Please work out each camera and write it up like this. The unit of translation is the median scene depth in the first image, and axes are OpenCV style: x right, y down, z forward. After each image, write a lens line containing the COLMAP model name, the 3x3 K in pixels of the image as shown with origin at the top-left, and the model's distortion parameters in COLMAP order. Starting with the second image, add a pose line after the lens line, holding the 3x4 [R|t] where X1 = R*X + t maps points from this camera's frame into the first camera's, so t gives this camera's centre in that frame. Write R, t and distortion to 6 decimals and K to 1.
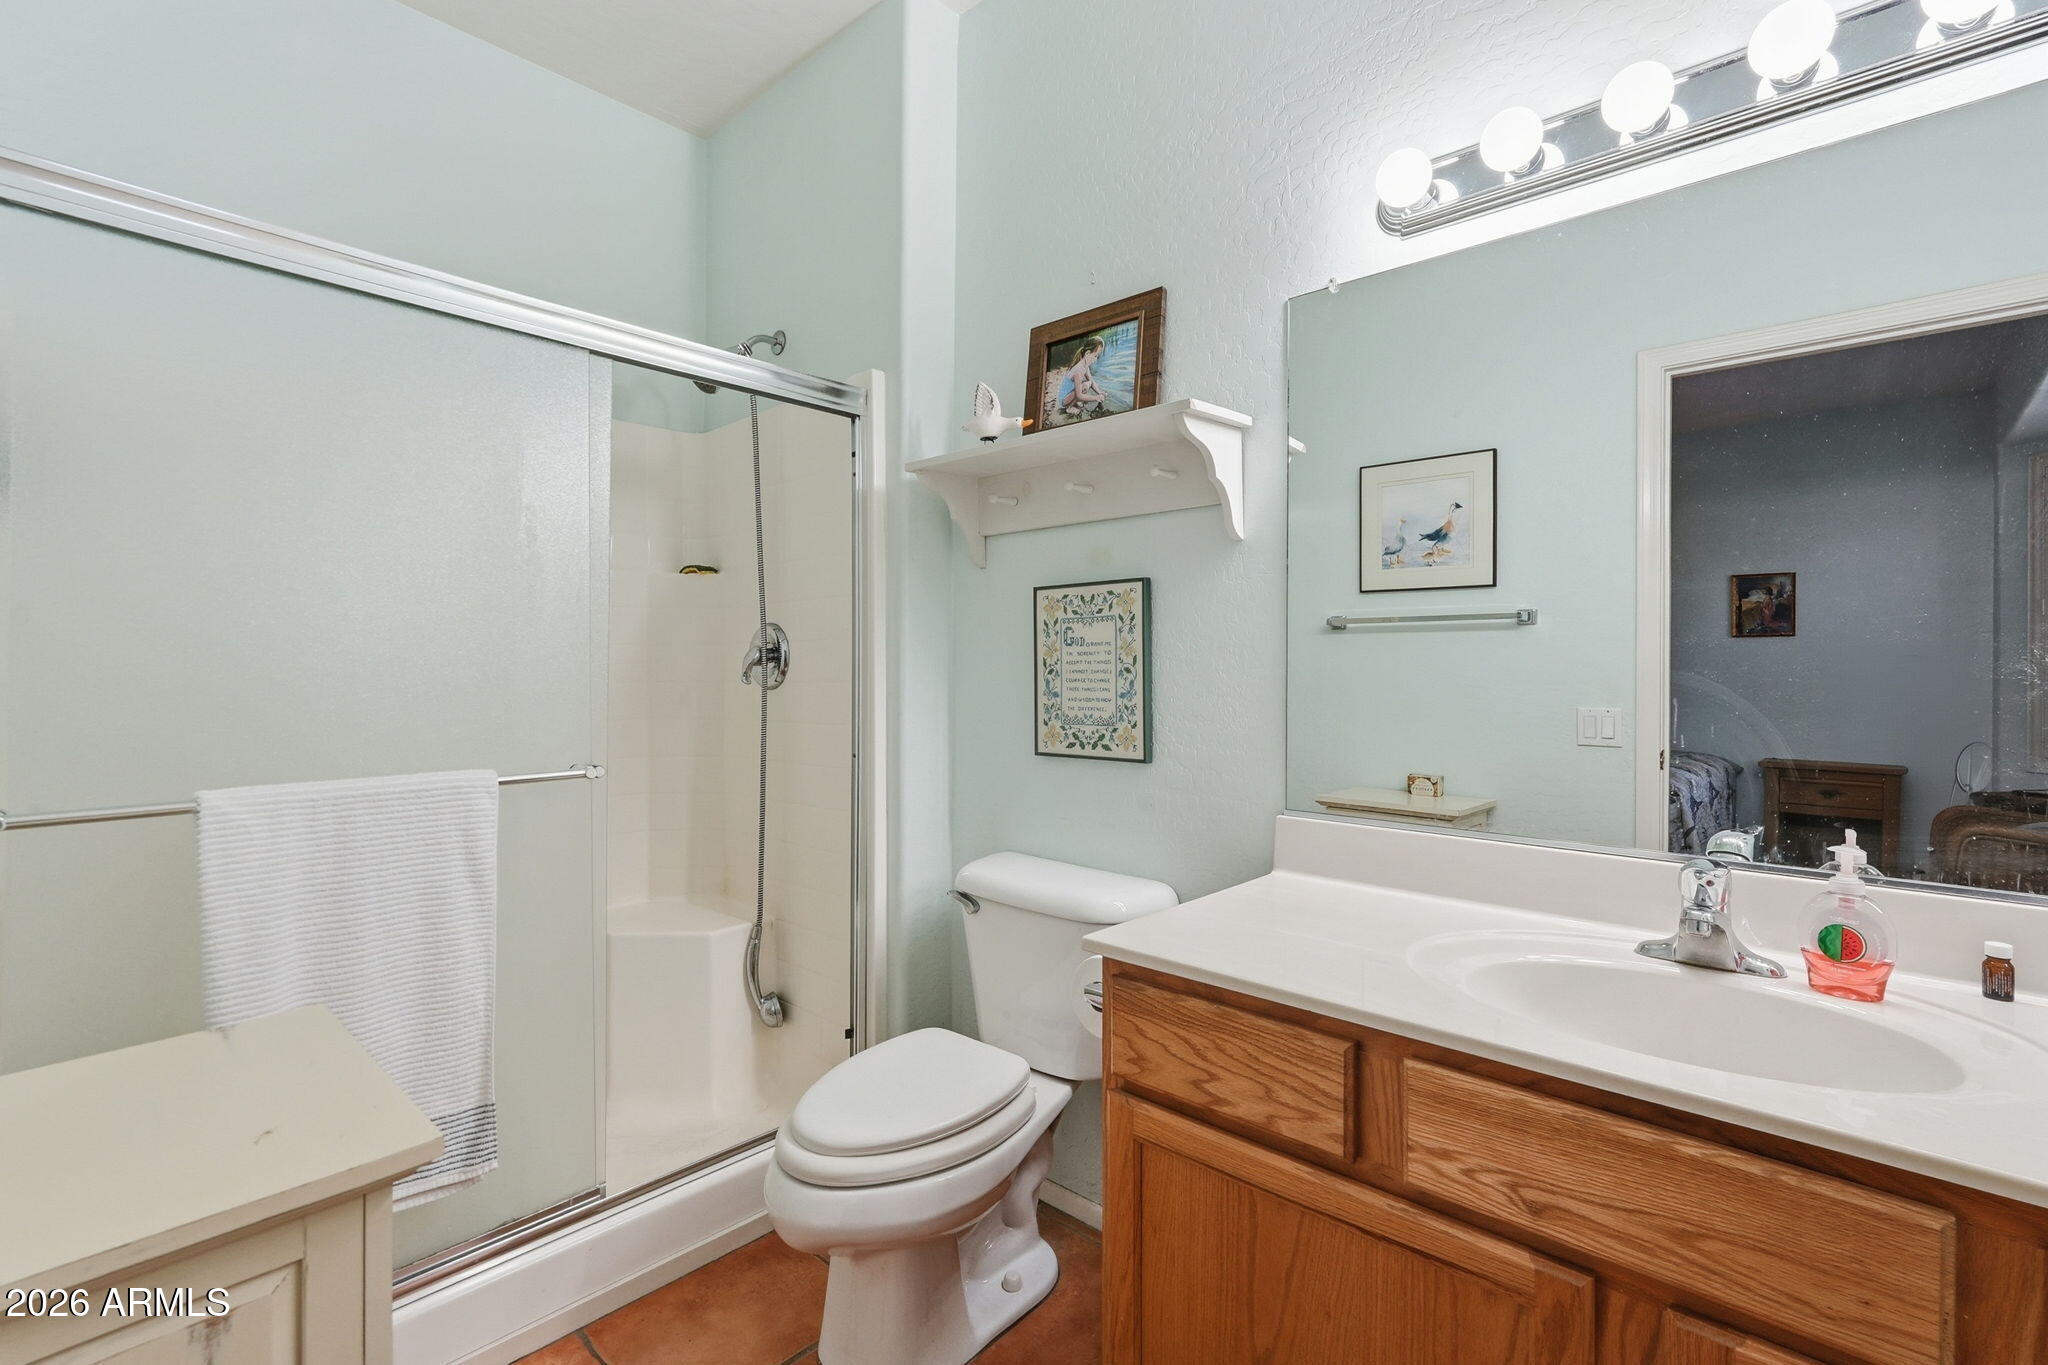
lens RADIAL K [[931.5, 0, 1025.9], [0, 931.5, 681.8], [0, 0, 1]] dist [0.004193, 0.000722]
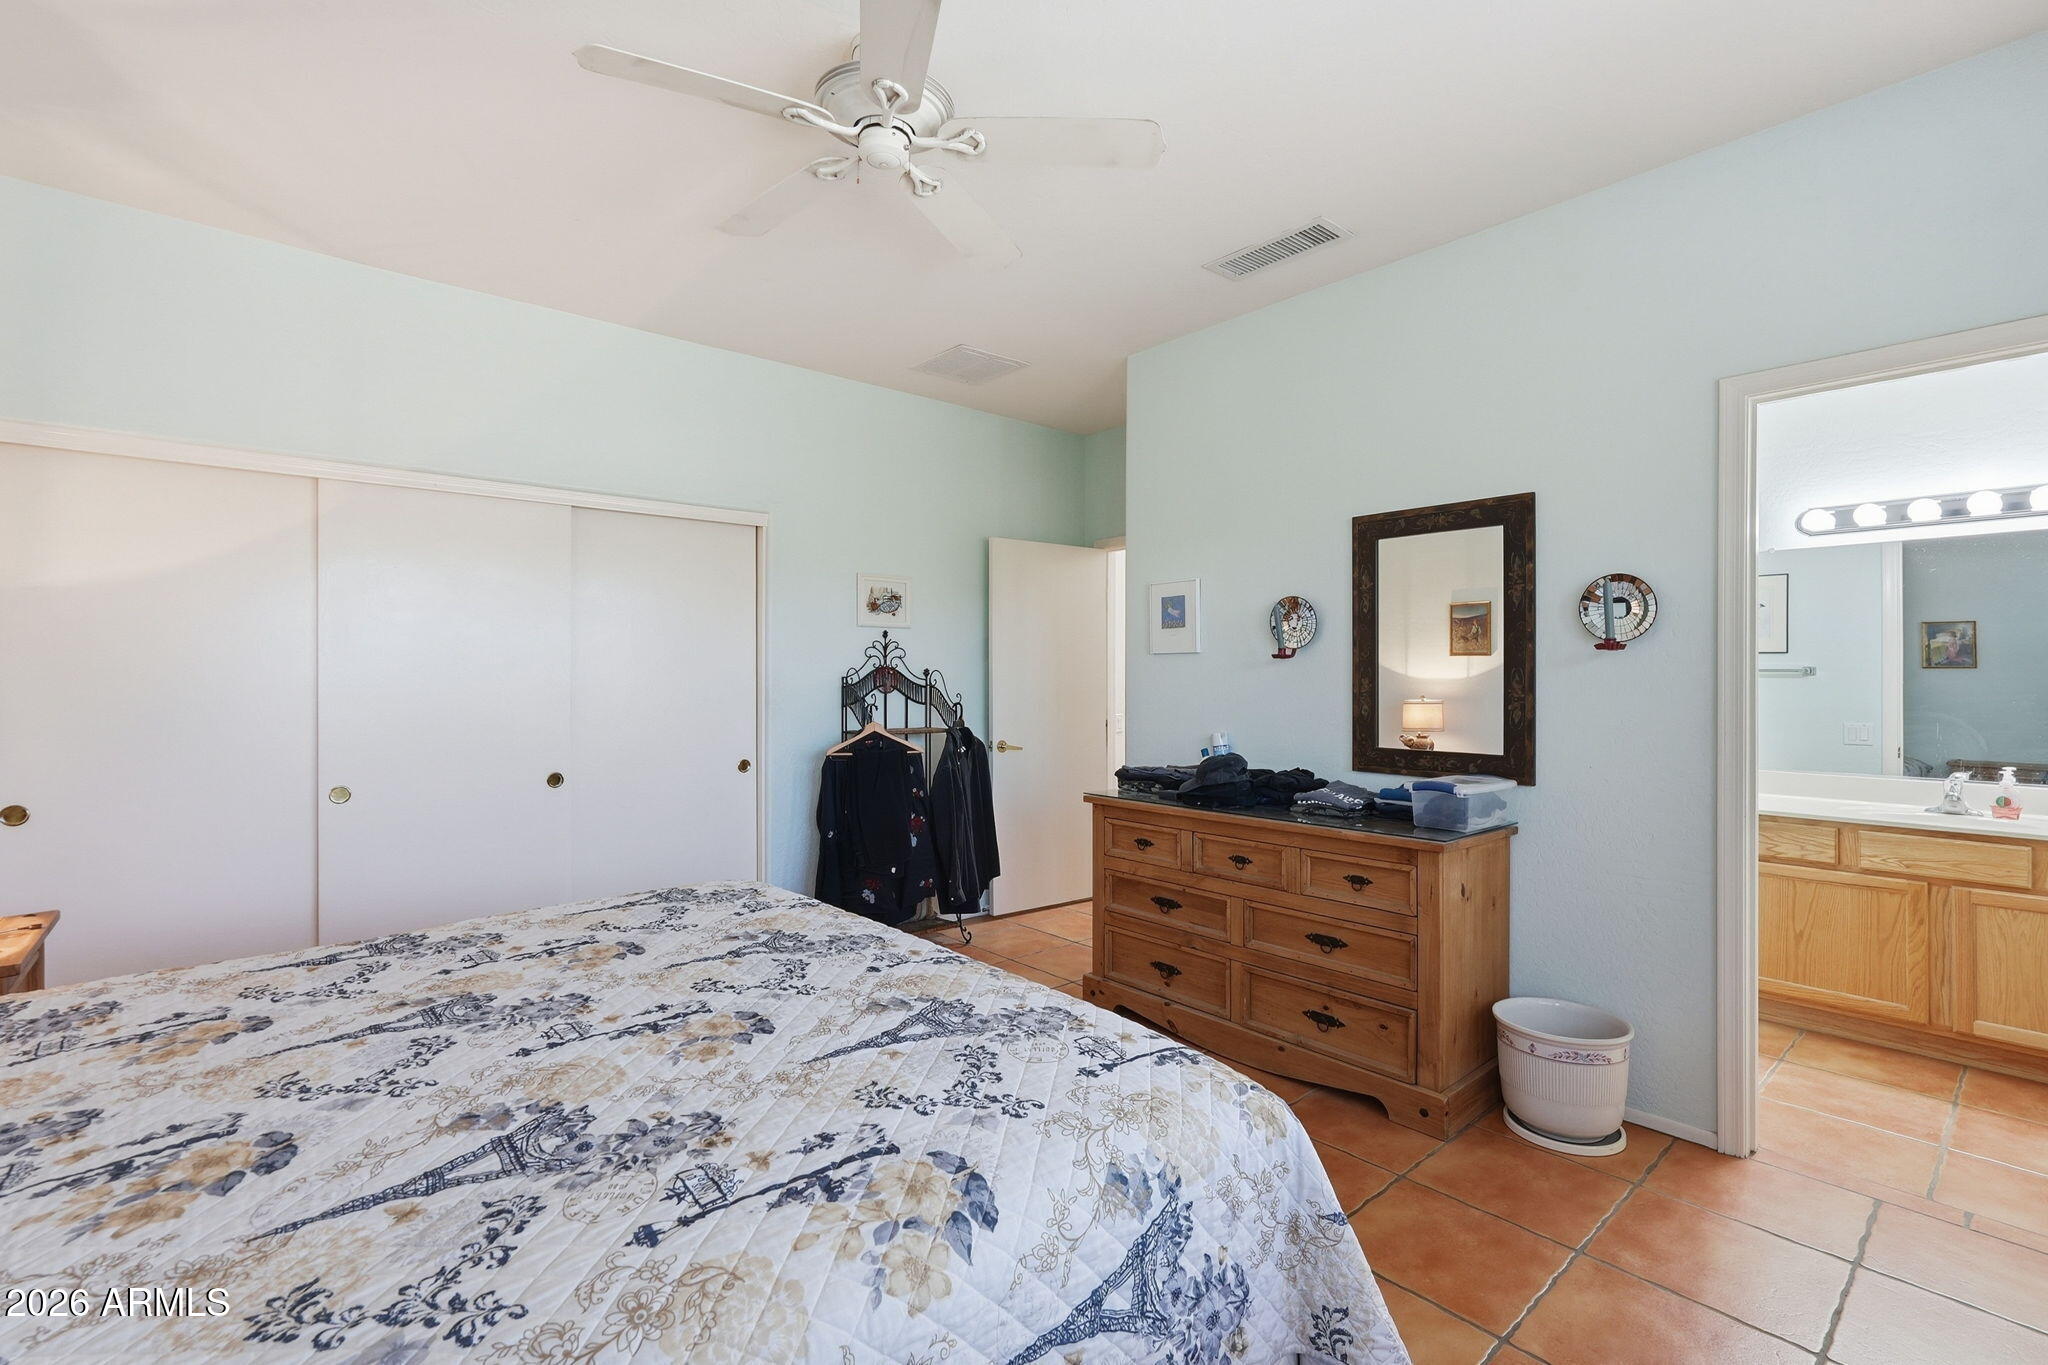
lens RADIAL K [[931.5, 0, 1022.4], [0, 931.5, 683.0], [0, 0, 1]] dist [0.004193, 0.000722]
pose [[0.994880, -0.001260, -0.101056, -2.129034], [0.000376, 0.999962, -0.008764, -0.089900], [0.101063, 0.008681, 0.994842, -2.513911]]
